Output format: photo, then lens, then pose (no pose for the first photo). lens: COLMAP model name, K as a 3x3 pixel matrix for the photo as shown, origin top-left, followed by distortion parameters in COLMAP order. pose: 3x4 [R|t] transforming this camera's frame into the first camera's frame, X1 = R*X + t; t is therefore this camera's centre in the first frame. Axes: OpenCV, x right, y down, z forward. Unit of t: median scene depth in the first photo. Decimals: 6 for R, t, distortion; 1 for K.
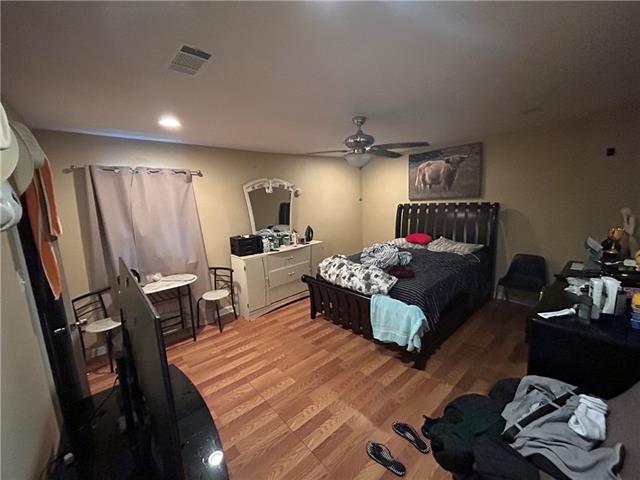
lens RADIAL K [[260.7, 0, 319.5], [0, 260.7, 240.2], [0, 0, 1]] dist [0.000193, -0.000168]
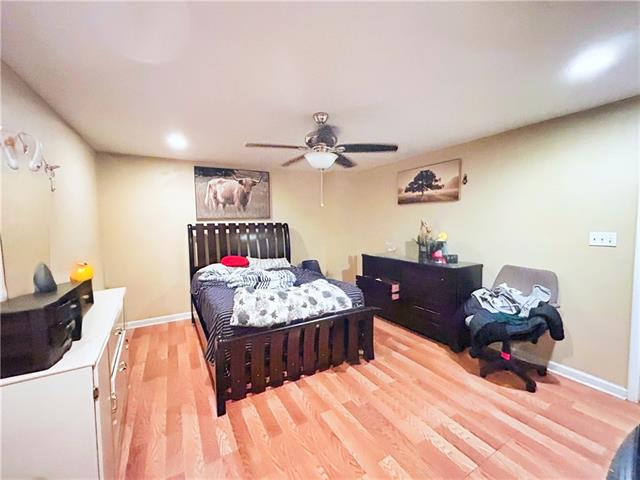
lens RADIAL K [[260.7, 0, 319.1], [0, 260.7, 239.1], [0, 0, 1]] dist [0.000193, -0.000168]
pose [[0.197143, -0.019230, 0.980186, -0.463174], [0.163070, 0.986523, -0.013444, -0.023084], [-0.966718, 0.162489, 0.197622, 0.559153]]
